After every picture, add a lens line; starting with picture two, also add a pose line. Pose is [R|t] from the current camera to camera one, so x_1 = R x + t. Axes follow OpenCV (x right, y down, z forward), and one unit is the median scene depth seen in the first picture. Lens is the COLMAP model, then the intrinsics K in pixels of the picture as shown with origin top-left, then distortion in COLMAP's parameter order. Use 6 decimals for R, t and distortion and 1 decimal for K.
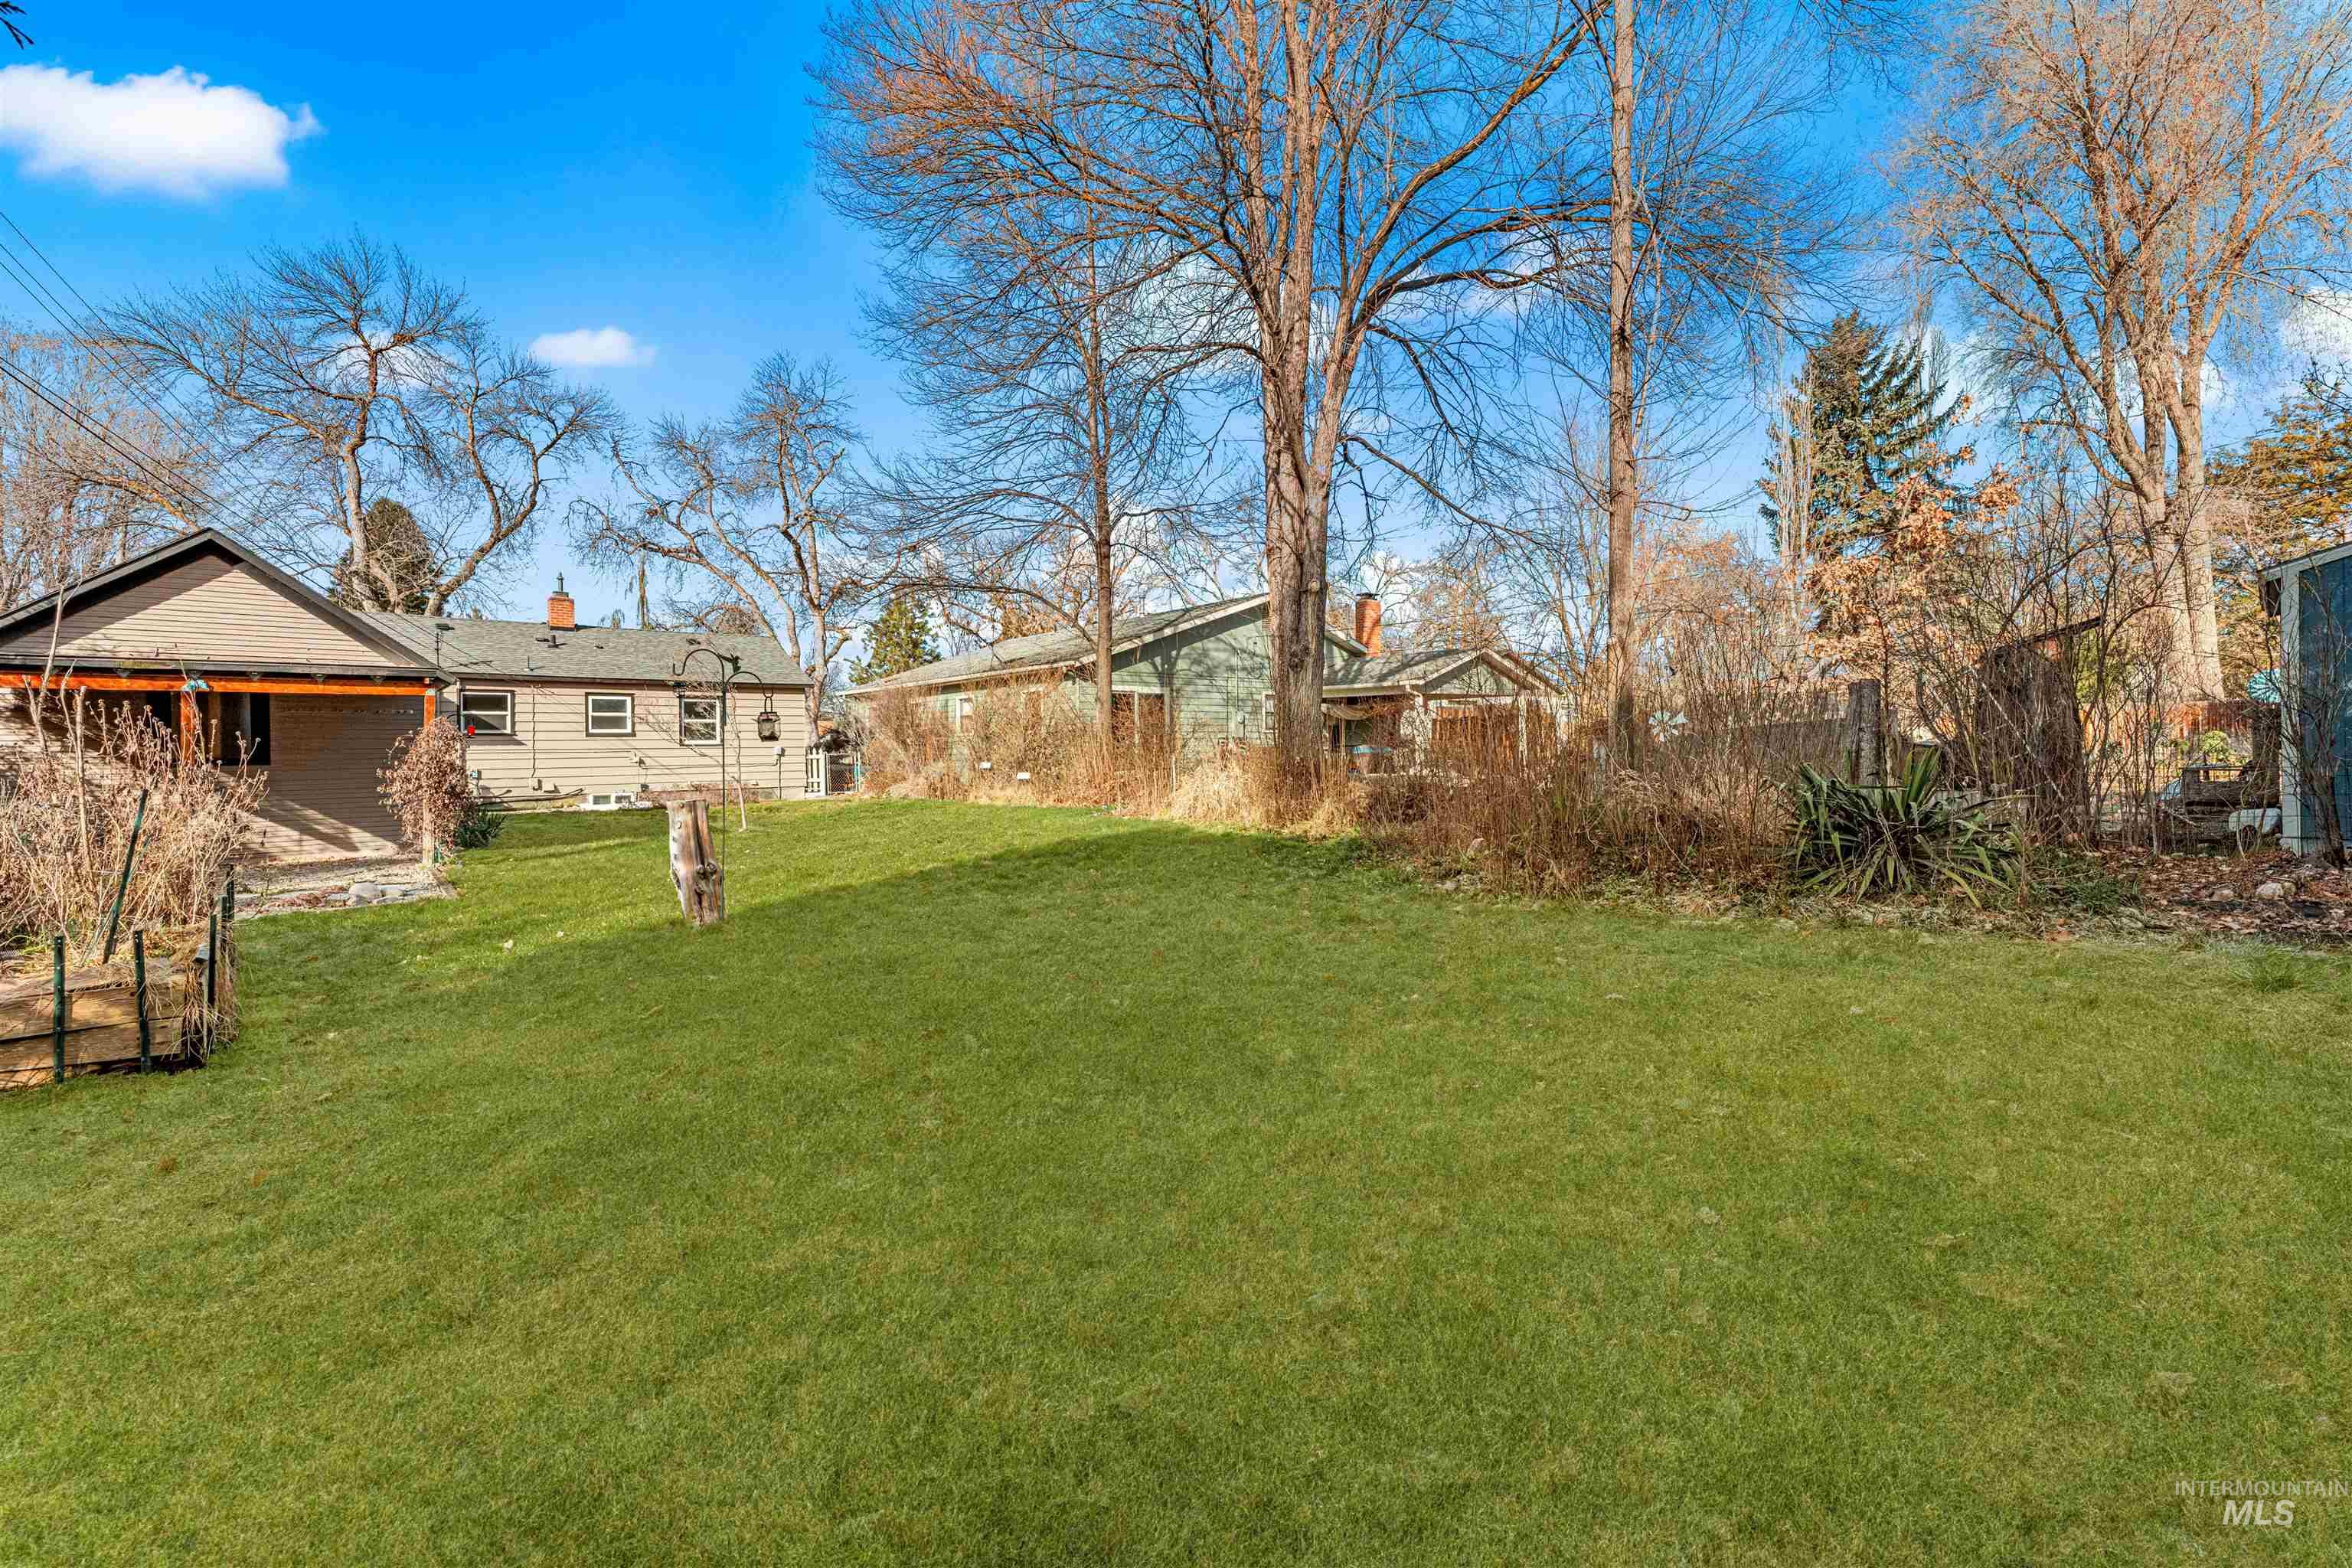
lens RADIAL K [[954.5, 0, 1213.2], [0, 954.5, 742.6], [0, 0, 1]] dist [0.003883, -0.001180]
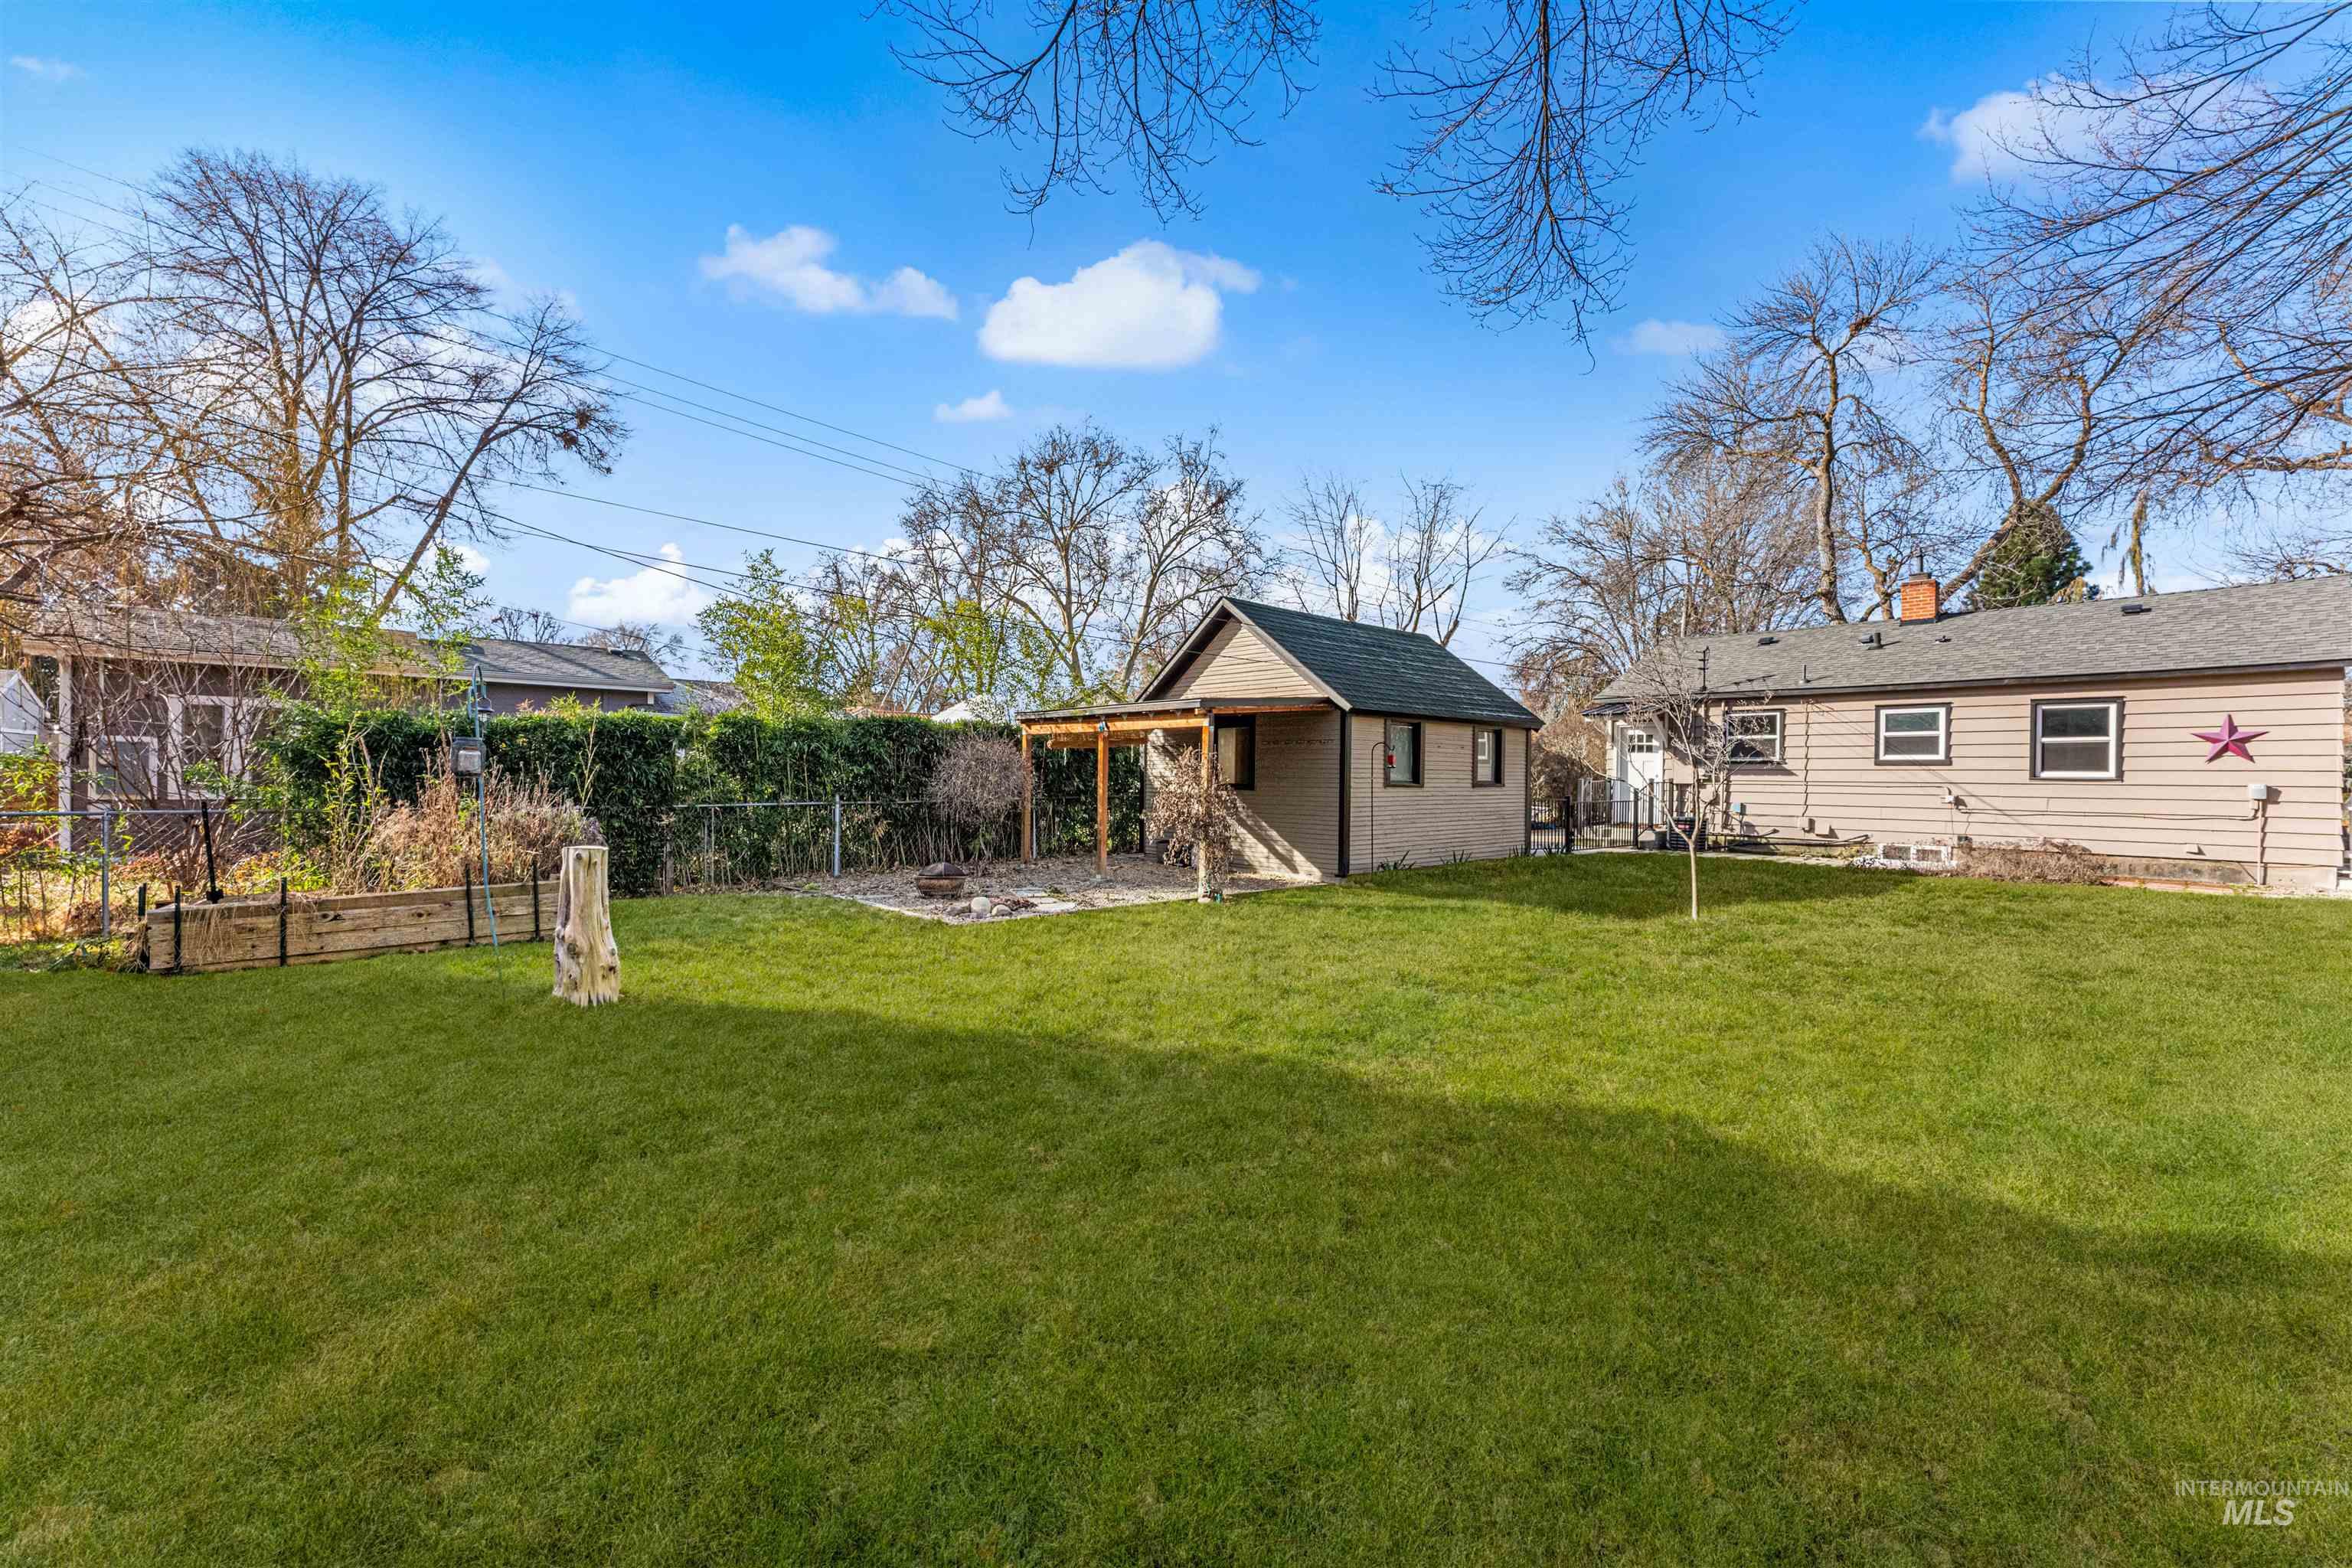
lens RADIAL K [[954.5, 0, 1170.6], [0, 954.5, 765.8], [0, 0, 1]] dist [0.003883, -0.001180]
pose [[-0.007486, 0.001876, -0.999970, 0.084820], [-0.006061, 0.999980, 0.001921, -0.004060], [0.999954, 0.006076, -0.007474, 0.456345]]
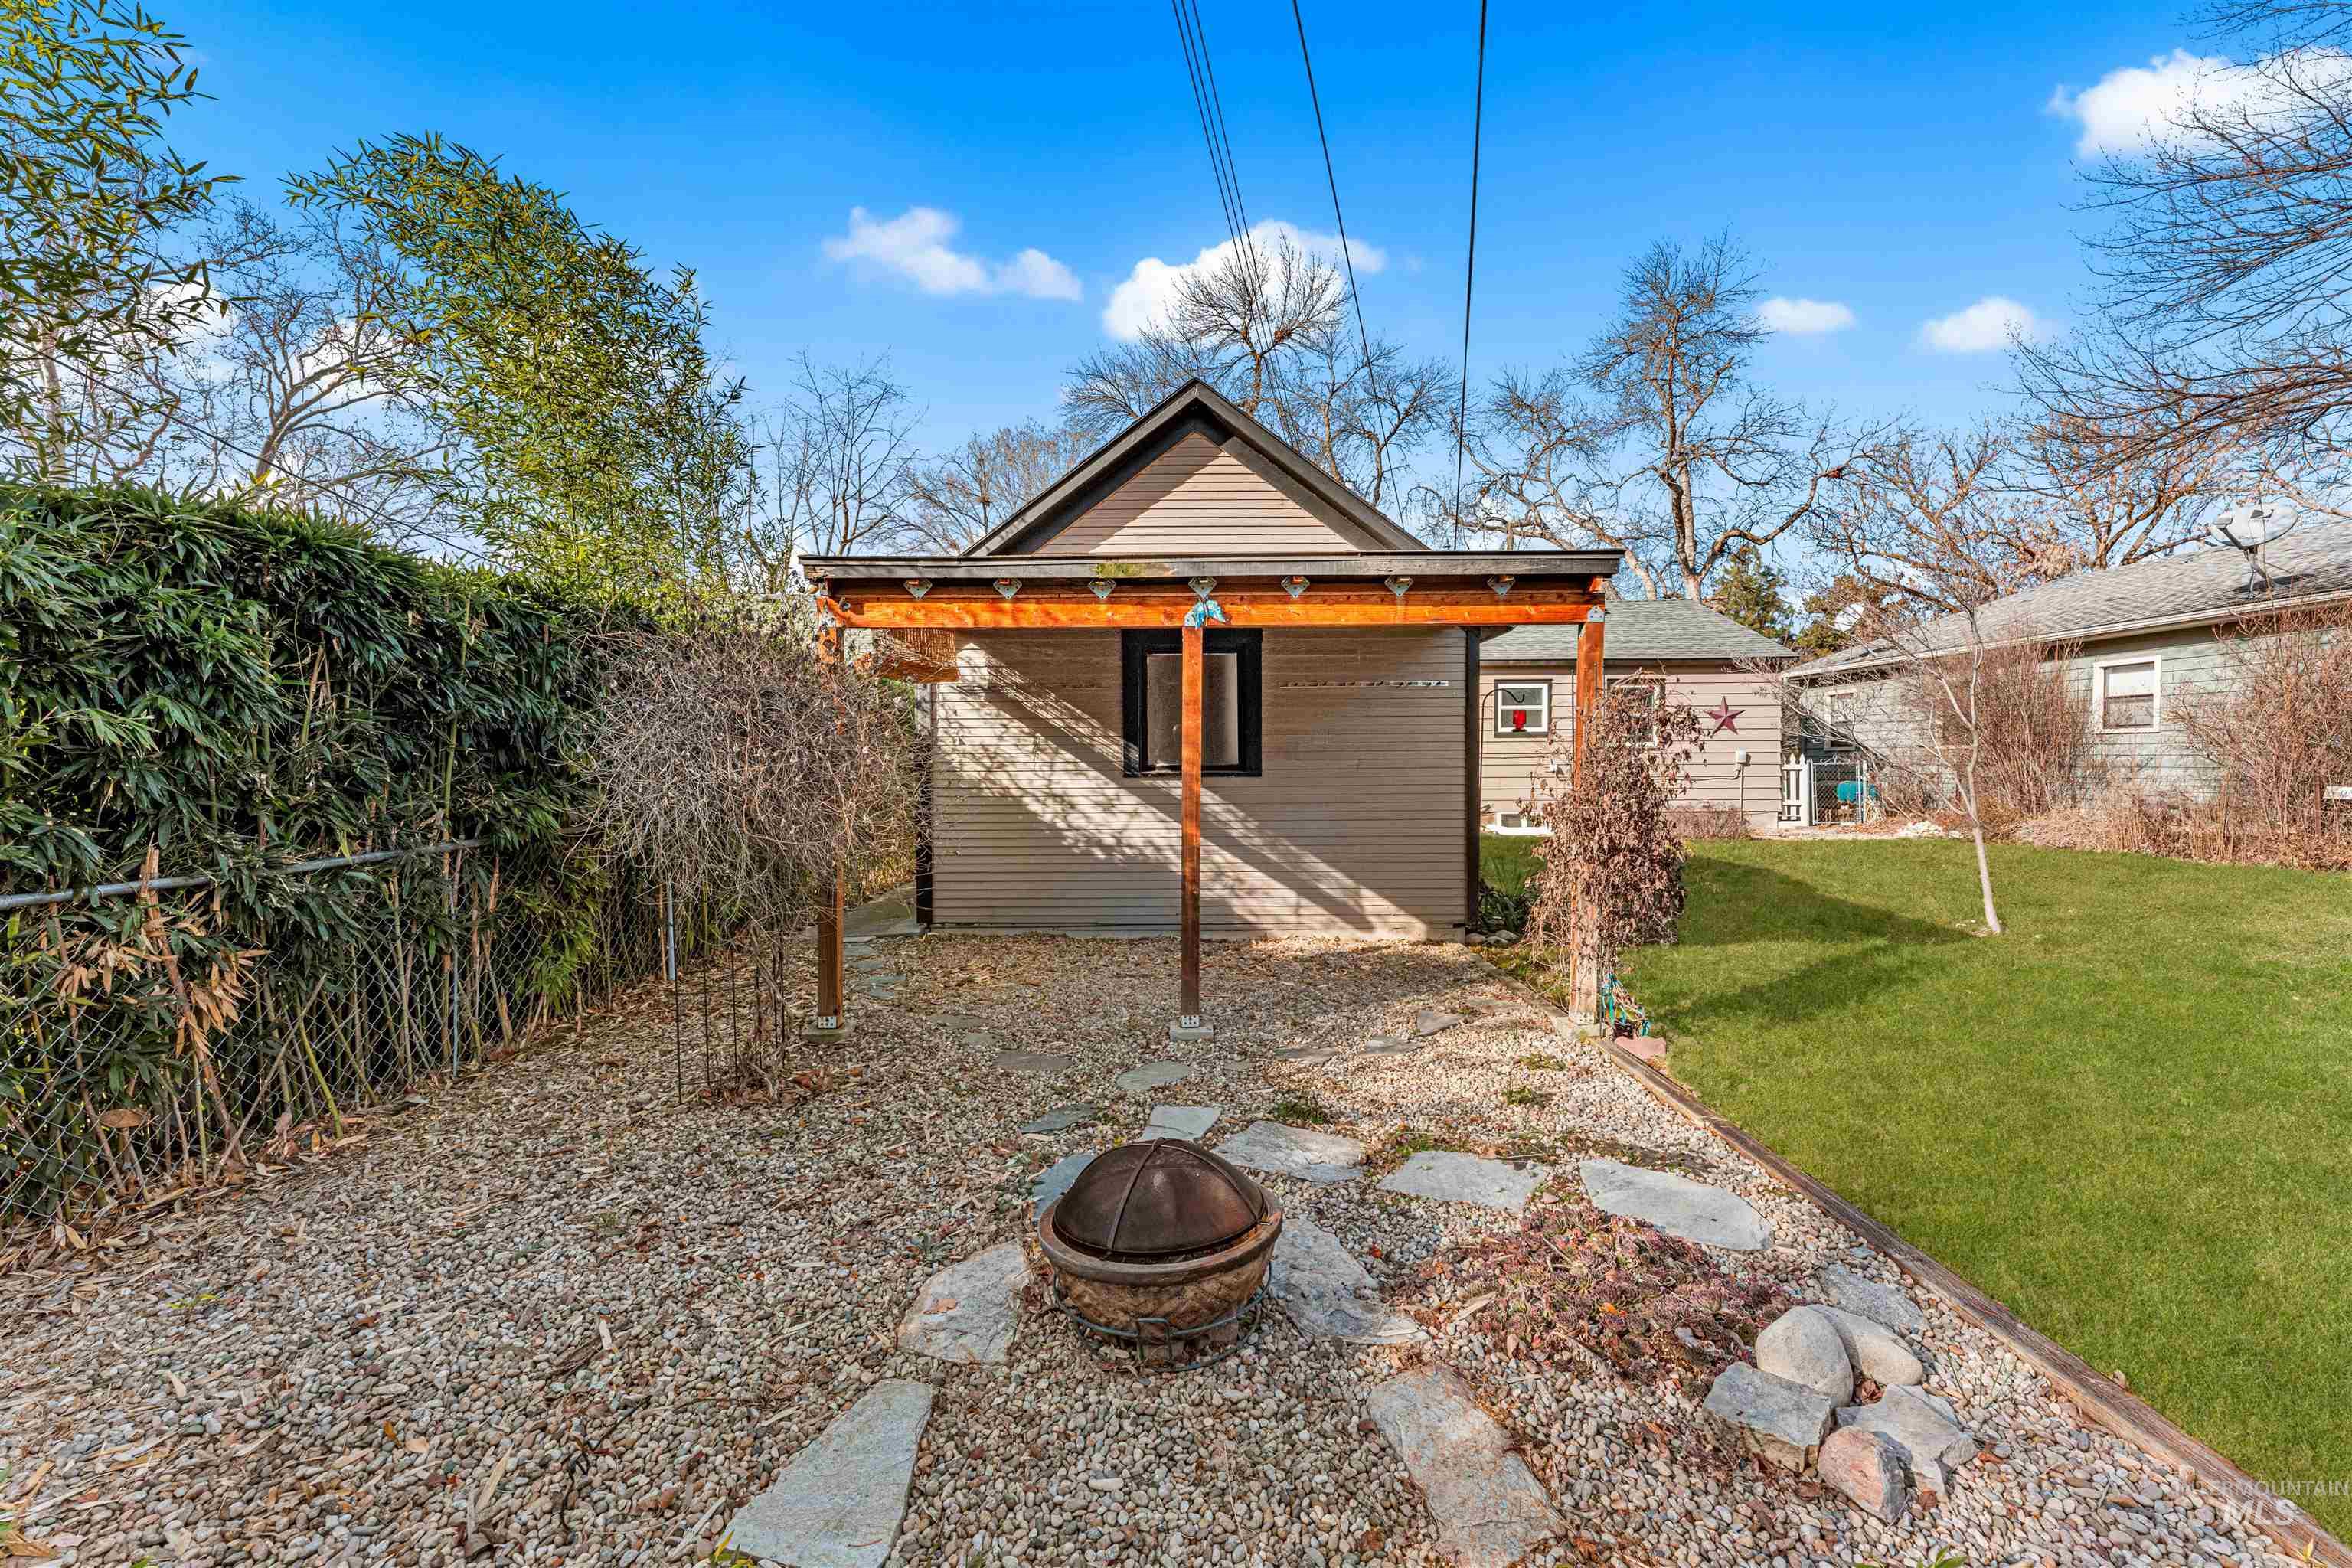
lens RADIAL K [[954.5, 0, 1183.5], [0, 954.5, 766.7], [0, 0, 1]] dist [0.003883, -0.001180]
pose [[0.727999, 0.015887, -0.685394, -0.311071], [-0.003094, 0.999797, 0.019888, 0.002672], [0.685571, -0.012358, 0.727901, 0.270529]]
